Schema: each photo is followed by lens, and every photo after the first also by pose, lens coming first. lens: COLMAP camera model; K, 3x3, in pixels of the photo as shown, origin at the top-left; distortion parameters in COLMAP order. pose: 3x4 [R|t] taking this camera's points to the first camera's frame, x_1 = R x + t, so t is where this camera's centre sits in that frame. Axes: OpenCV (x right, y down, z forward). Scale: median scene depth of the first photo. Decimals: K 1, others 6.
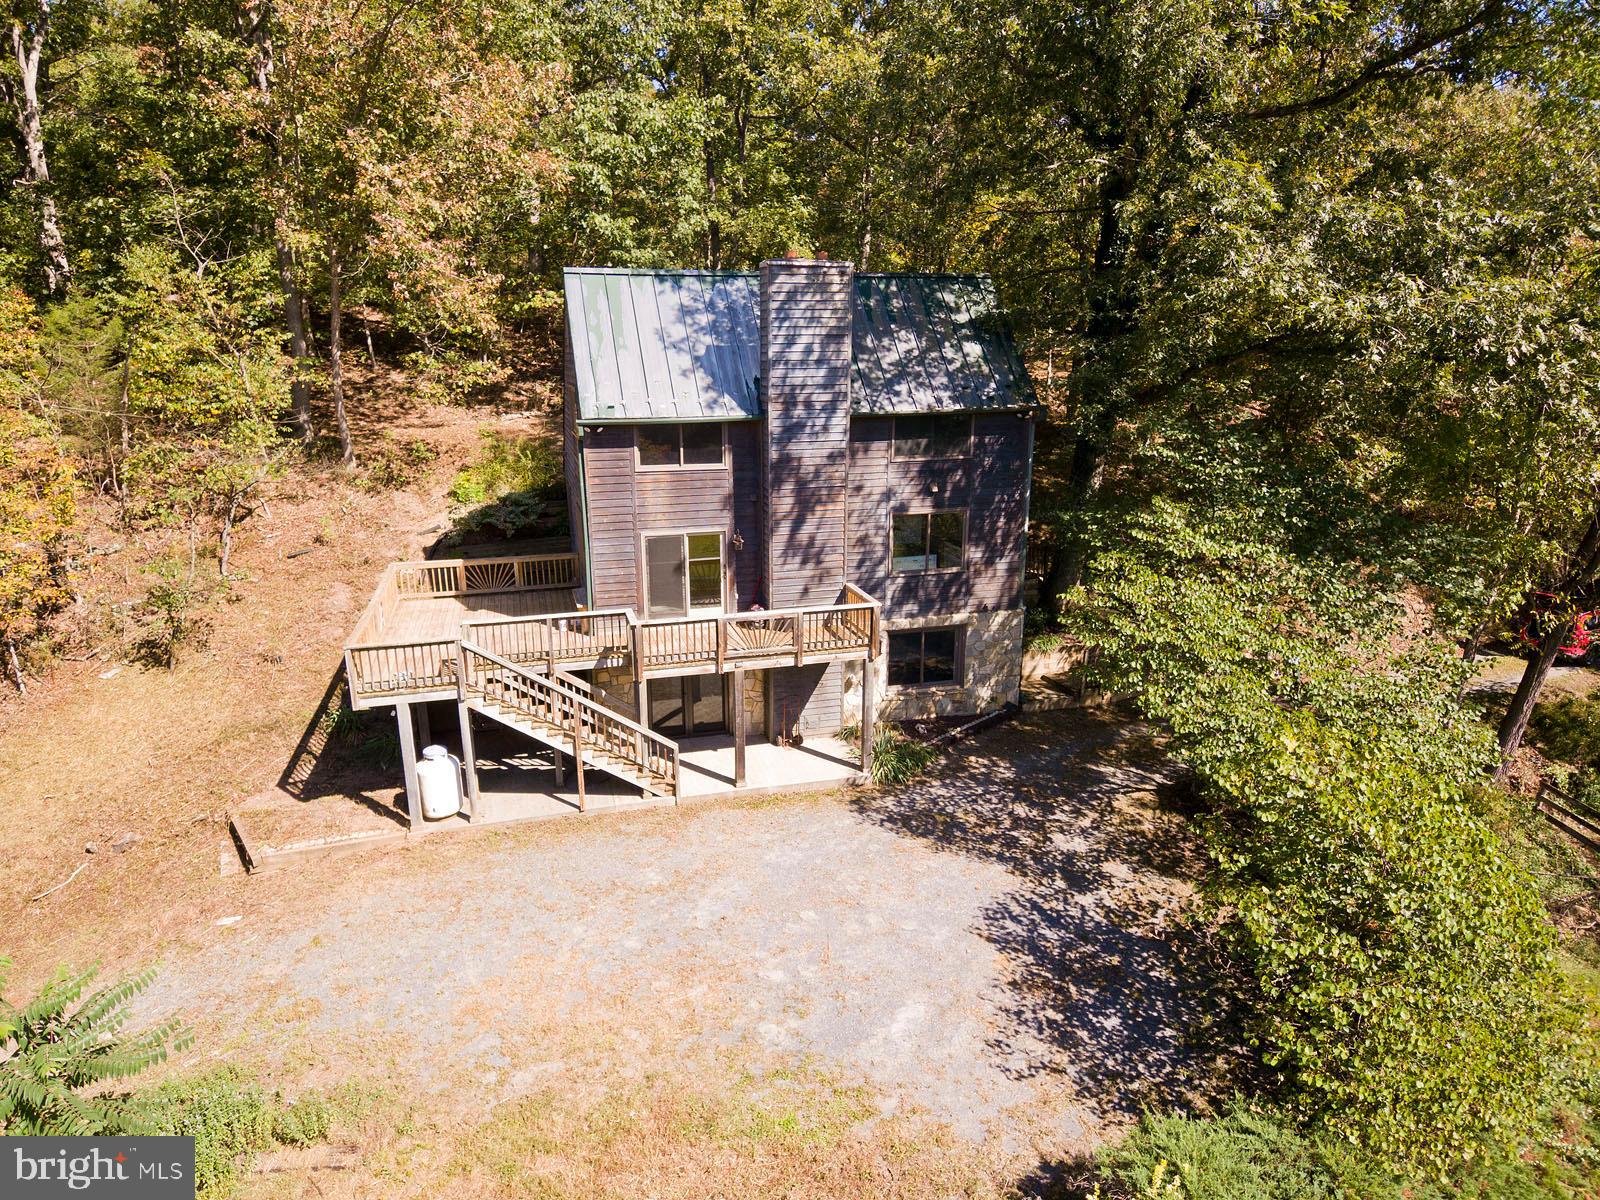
lens RADIAL K [[957.3, 0, 782.4], [0, 957.3, 603.4], [0, 0, 1]] dist [0.080316, -0.112799]
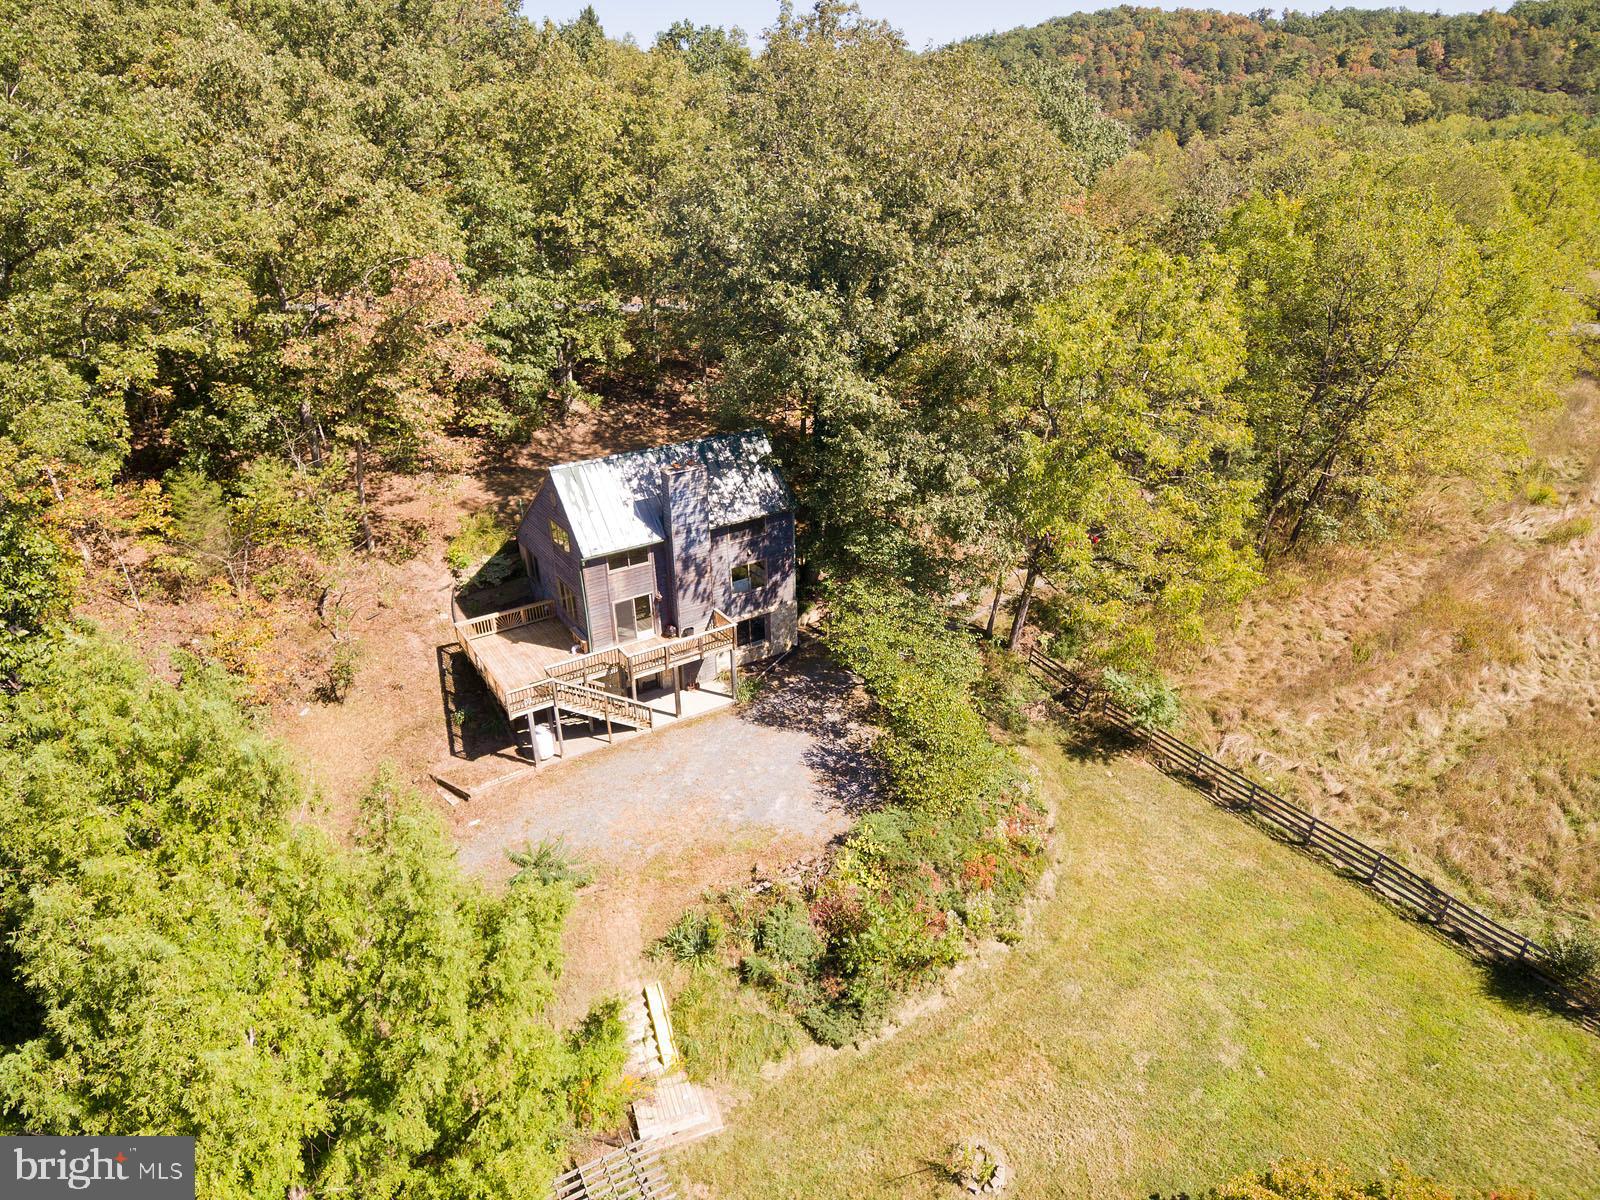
lens RADIAL K [[957.3, 0, 782.4], [0, 957.3, 603.4], [0, 0, 1]] dist [0.080316, -0.112799]
pose [[0.957239, -0.141160, 0.252522, -0.315477], [0.091231, 0.975632, 0.199549, -0.439874], [-0.274537, -0.167978, 0.946791, -0.980661]]
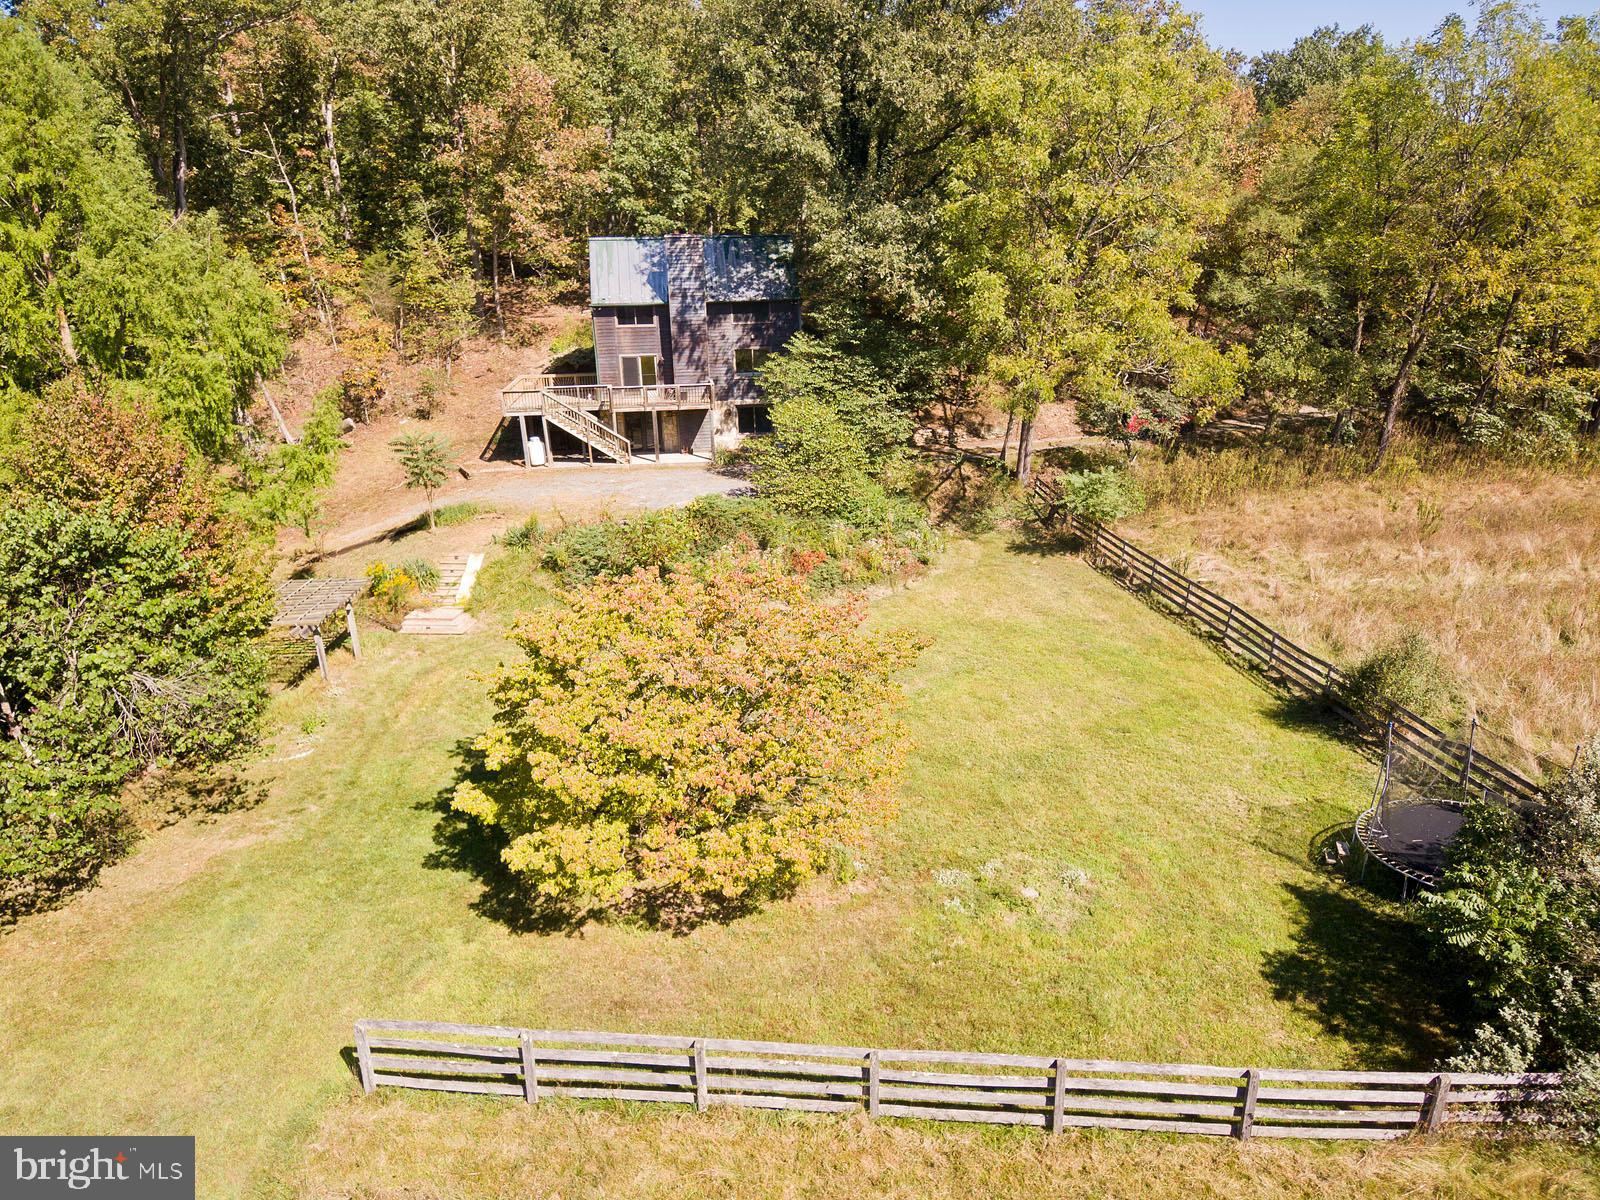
lens RADIAL K [[957.3, 0, 782.4], [0, 957.3, 603.4], [0, 0, 1]] dist [0.080316, -0.112799]
pose [[0.989294, 0.028492, -0.143126, 0.608833], [-0.016422, 0.996261, 0.084820, 0.329378], [0.145008, -0.081561, 0.986063, -1.329039]]
